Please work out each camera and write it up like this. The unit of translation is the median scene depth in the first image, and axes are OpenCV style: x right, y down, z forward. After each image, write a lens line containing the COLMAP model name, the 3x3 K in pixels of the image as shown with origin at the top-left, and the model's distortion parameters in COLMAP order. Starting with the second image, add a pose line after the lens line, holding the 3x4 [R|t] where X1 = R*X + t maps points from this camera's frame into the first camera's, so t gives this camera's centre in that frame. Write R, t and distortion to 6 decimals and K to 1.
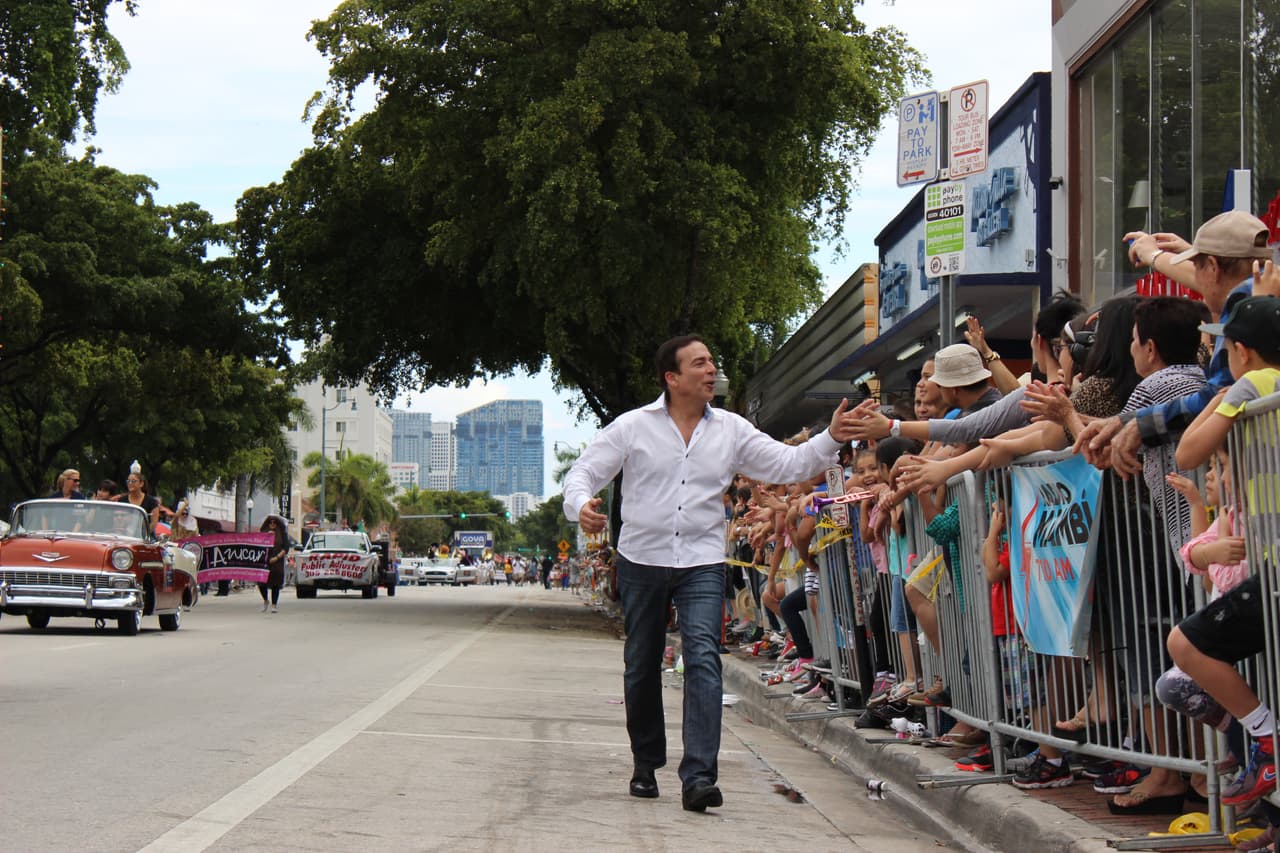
lens RADIAL K [[2499.3, 0, 640.0], [0, 2499.3, 426.5], [0, 0, 1]] dist [0.046326, -0.655793]
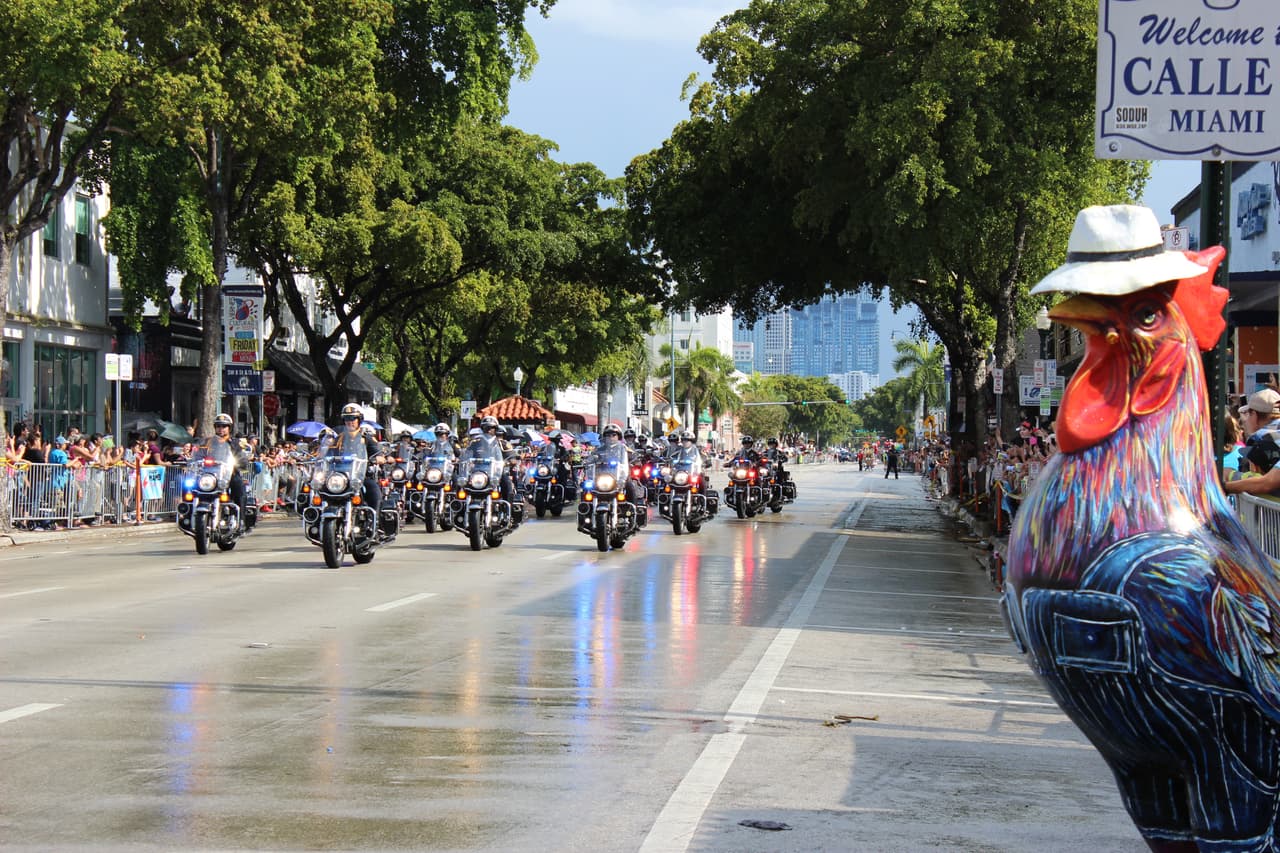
lens RADIAL K [[2499.3, 0, 640.0], [0, 2499.3, 426.5], [0, 0, 1]] dist [0.046326, -0.655793]
pose [[0.991085, -0.001851, -0.133220, 0.001122], [0.008370, 0.998794, 0.048384, -0.022439], [0.132970, -0.049068, 0.989905, -0.157349]]
